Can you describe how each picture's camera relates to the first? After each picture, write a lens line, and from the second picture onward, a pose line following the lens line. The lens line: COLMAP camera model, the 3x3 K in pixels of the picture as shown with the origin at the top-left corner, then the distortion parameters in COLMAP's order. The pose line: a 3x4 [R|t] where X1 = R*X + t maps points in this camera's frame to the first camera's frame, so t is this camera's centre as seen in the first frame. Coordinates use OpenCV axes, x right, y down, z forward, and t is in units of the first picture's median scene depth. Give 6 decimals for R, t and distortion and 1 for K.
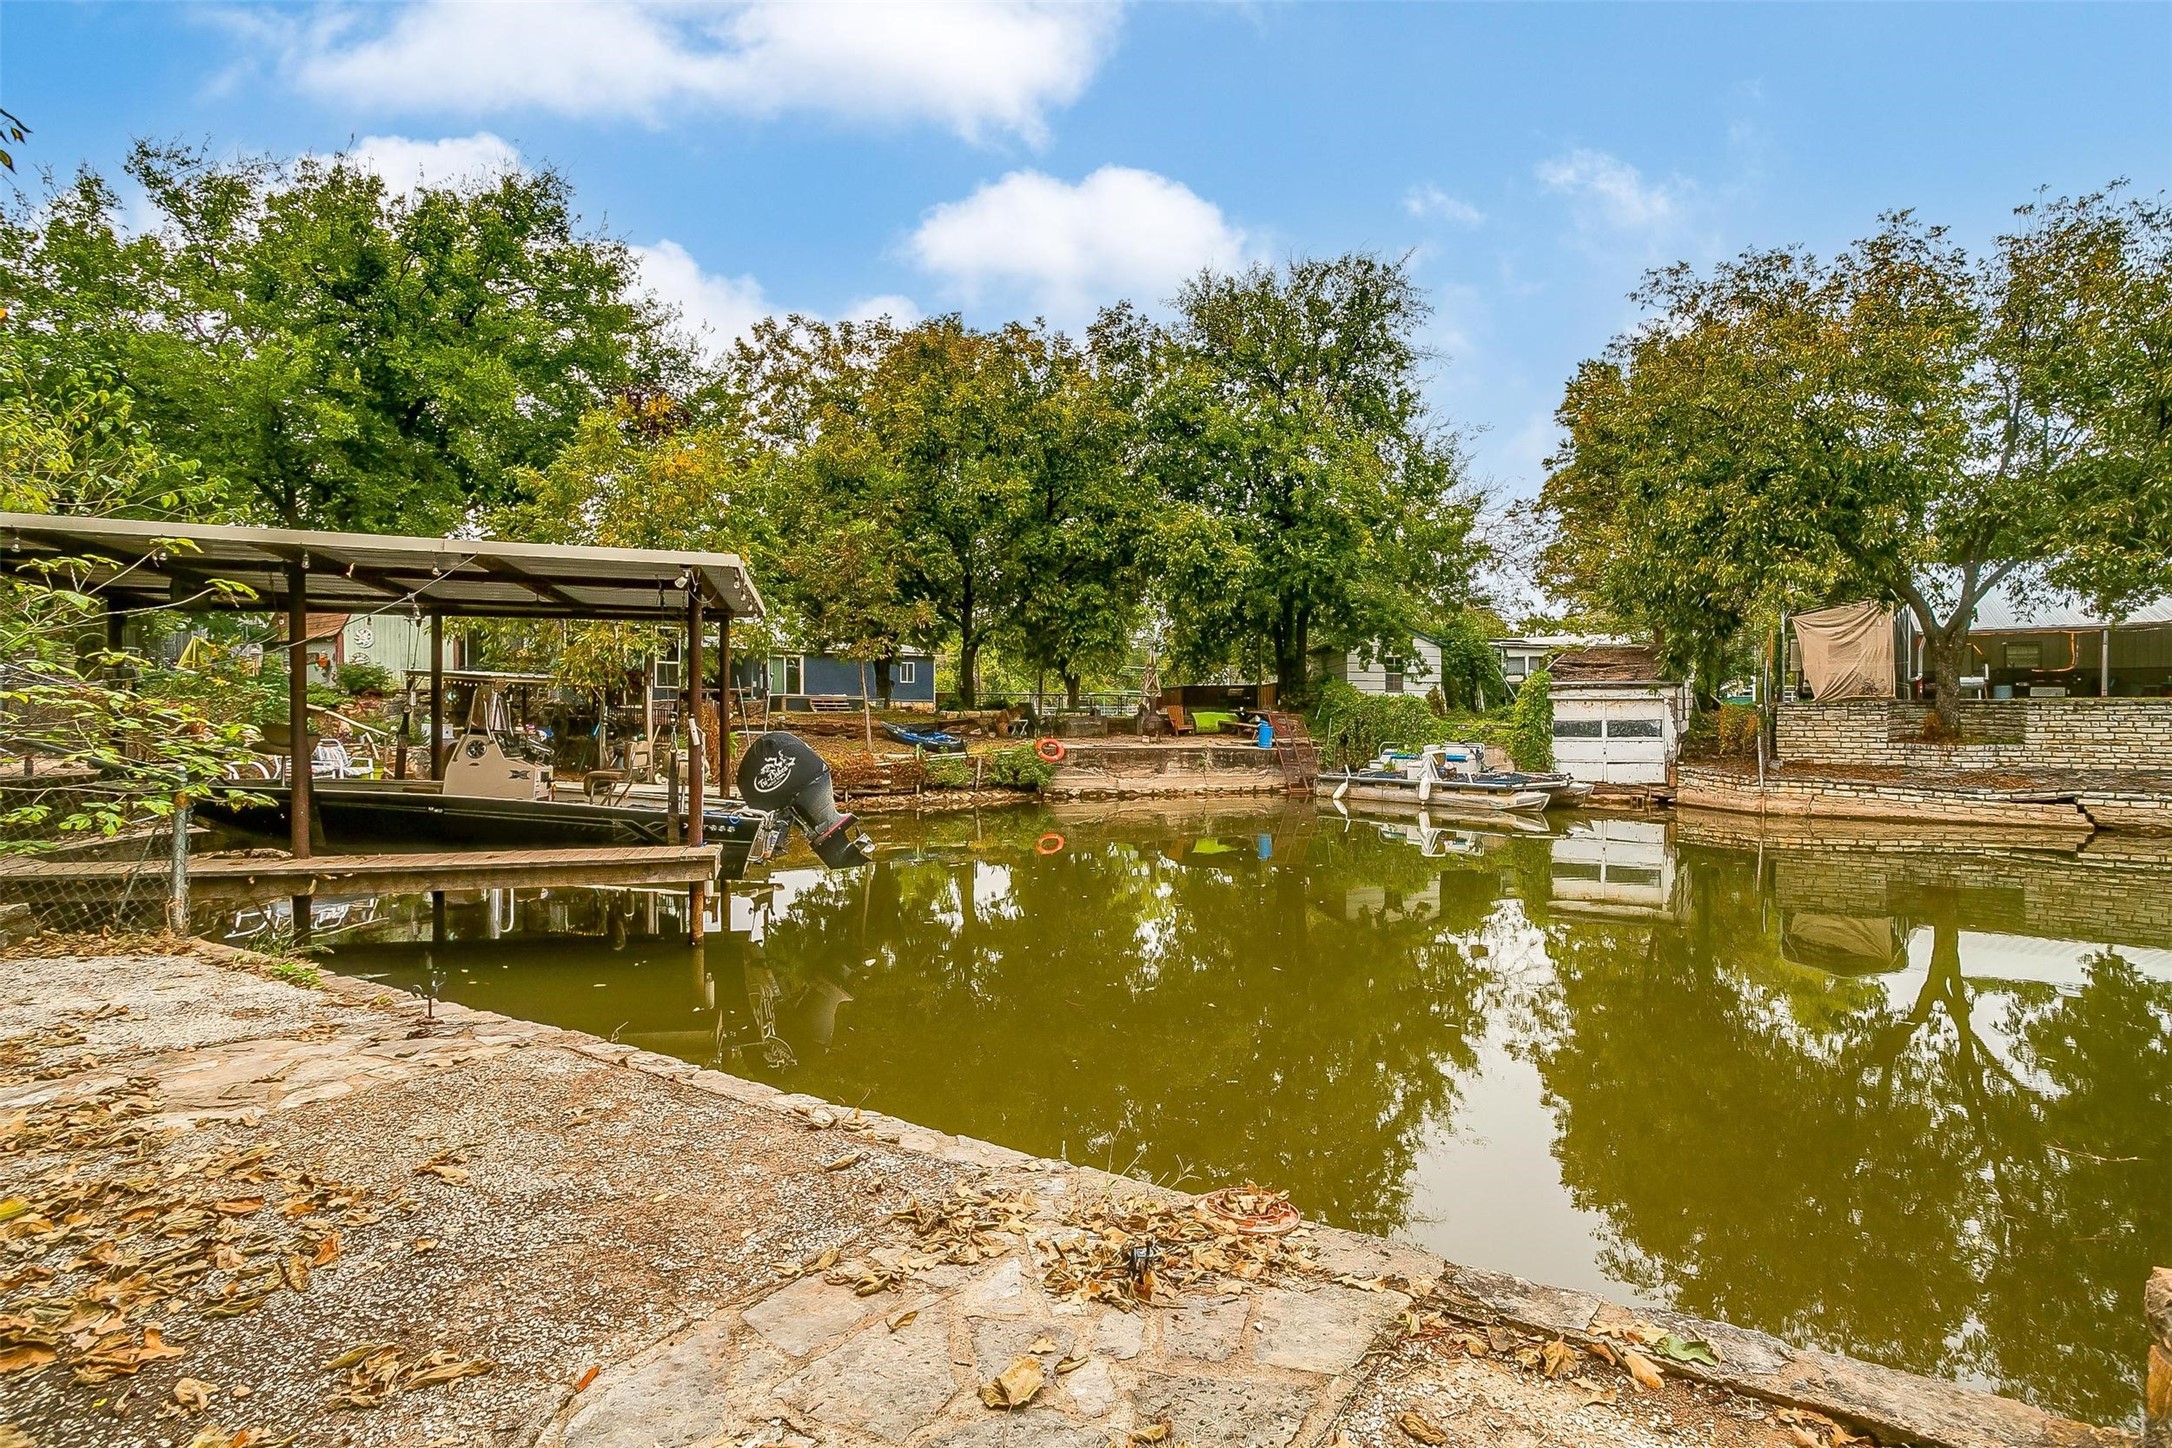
lens RADIAL K [[1060.9, 0, 1070.7], [0, 1060.9, 721.0], [0, 0, 1]] dist [-0.004240, -0.000232]
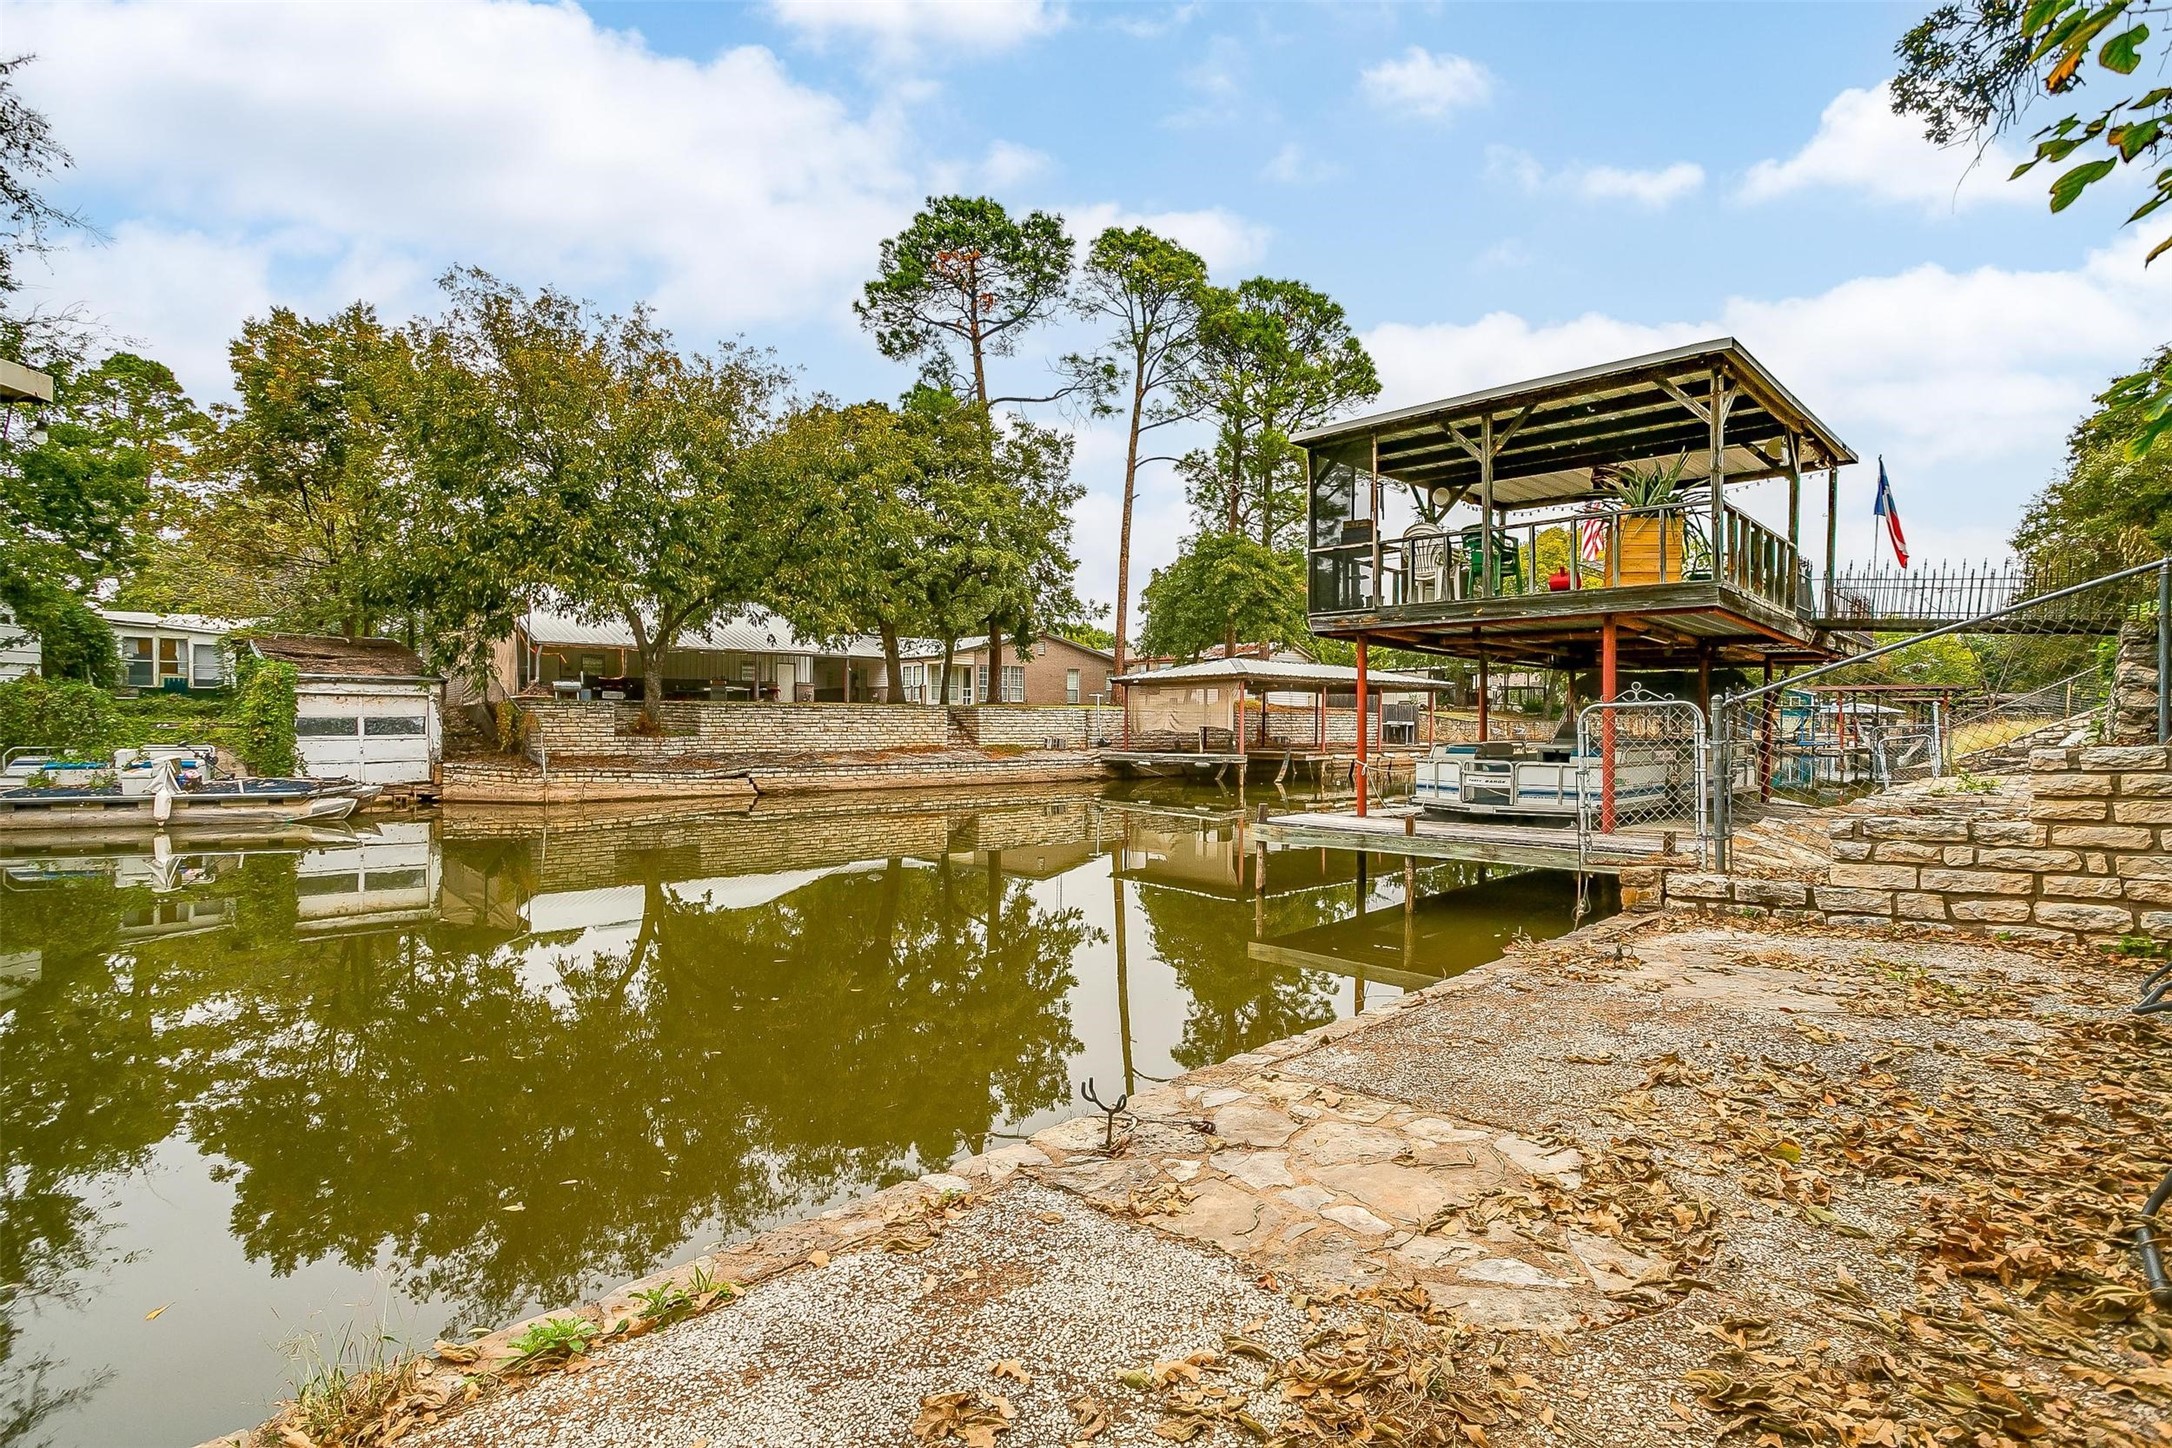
lens RADIAL K [[1060.9, 0, 1070.7], [0, 1060.9, 721.0], [0, 0, 1]] dist [-0.004240, -0.000232]
pose [[0.302608, -0.002586, 0.953112, -0.201587], [-0.000249, 0.999996, 0.002792, -0.000015], [-0.953115, -0.001082, 0.302606, 0.134474]]
